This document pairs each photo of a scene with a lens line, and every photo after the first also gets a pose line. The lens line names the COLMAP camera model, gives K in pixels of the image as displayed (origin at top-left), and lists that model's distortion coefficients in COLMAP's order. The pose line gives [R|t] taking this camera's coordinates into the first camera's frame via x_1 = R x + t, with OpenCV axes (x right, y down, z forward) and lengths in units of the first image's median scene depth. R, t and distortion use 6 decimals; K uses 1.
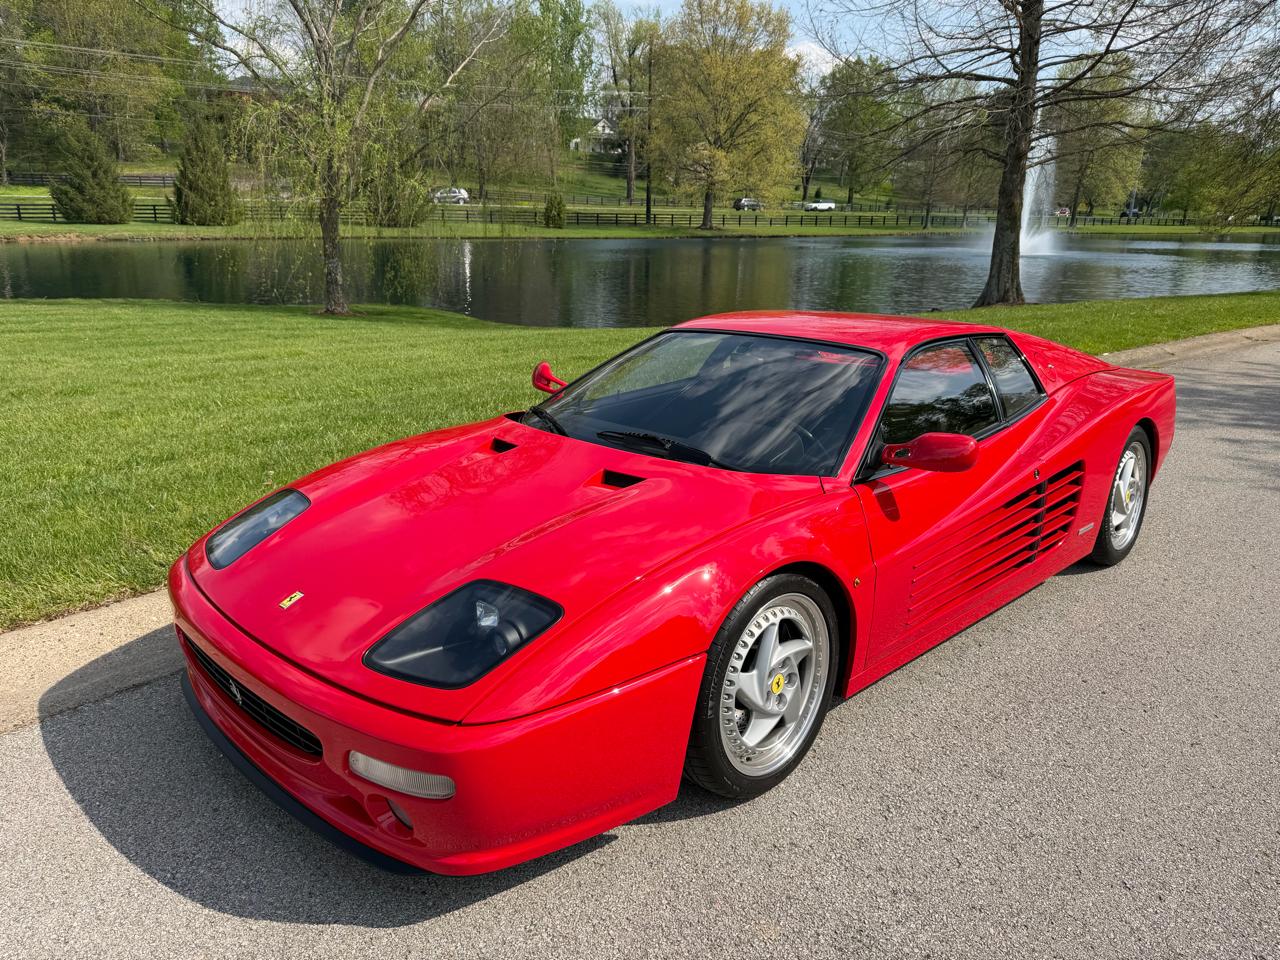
lens RADIAL K [[904.4, 0, 641.1], [0, 904.4, 486.4], [0, 0, 1]] dist [0.016320, -0.021842]
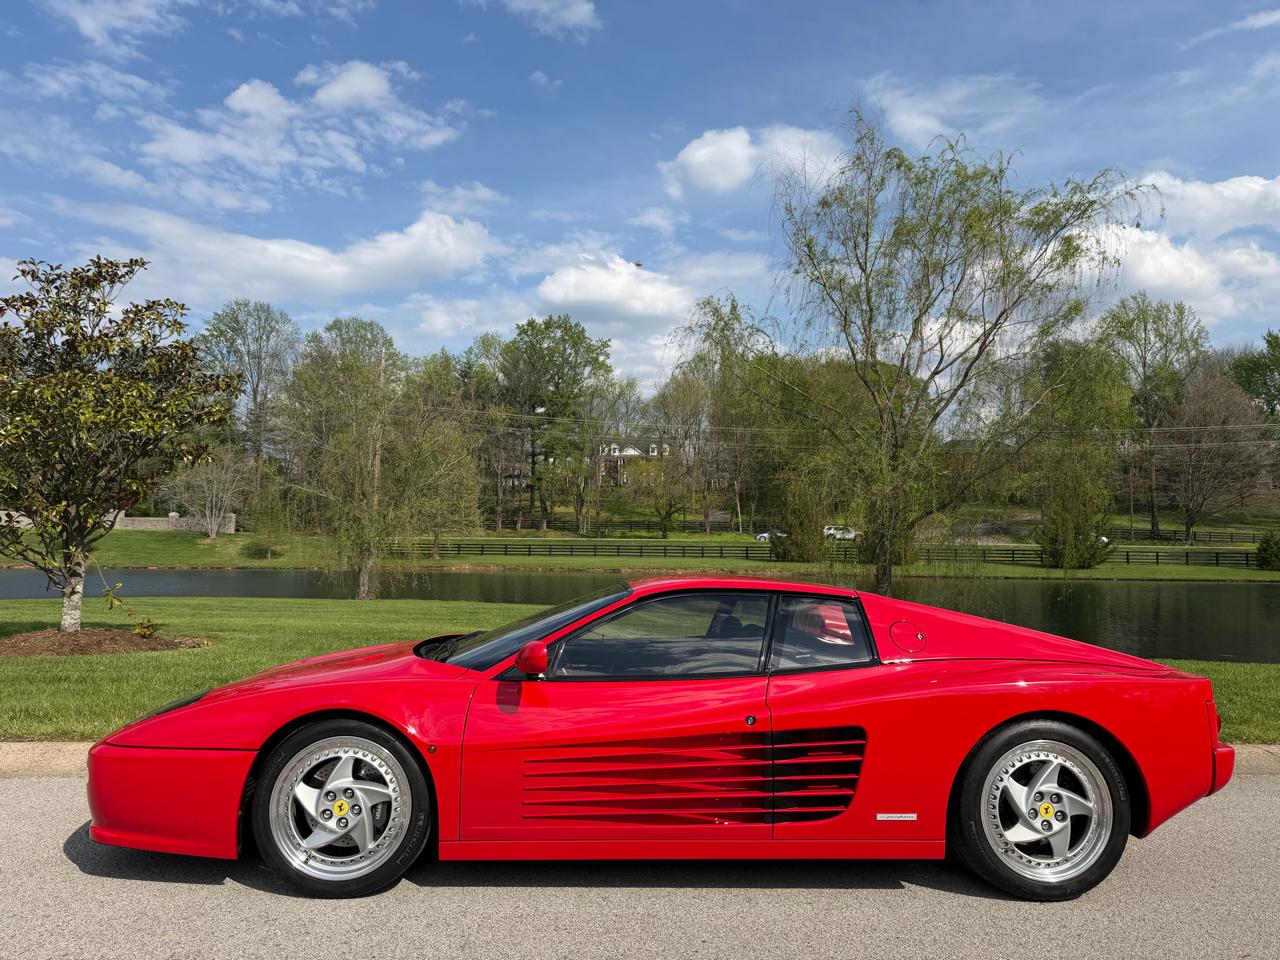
lens RADIAL K [[904.4, 0, 645.6], [0, 904.4, 492.3], [0, 0, 1]] dist [0.016320, -0.021842]
pose [[0.741292, -0.046289, -0.669585, 0.954669], [-0.196176, 0.939112, -0.282107, 0.048562], [0.641873, 0.340480, 0.687075, 0.145909]]
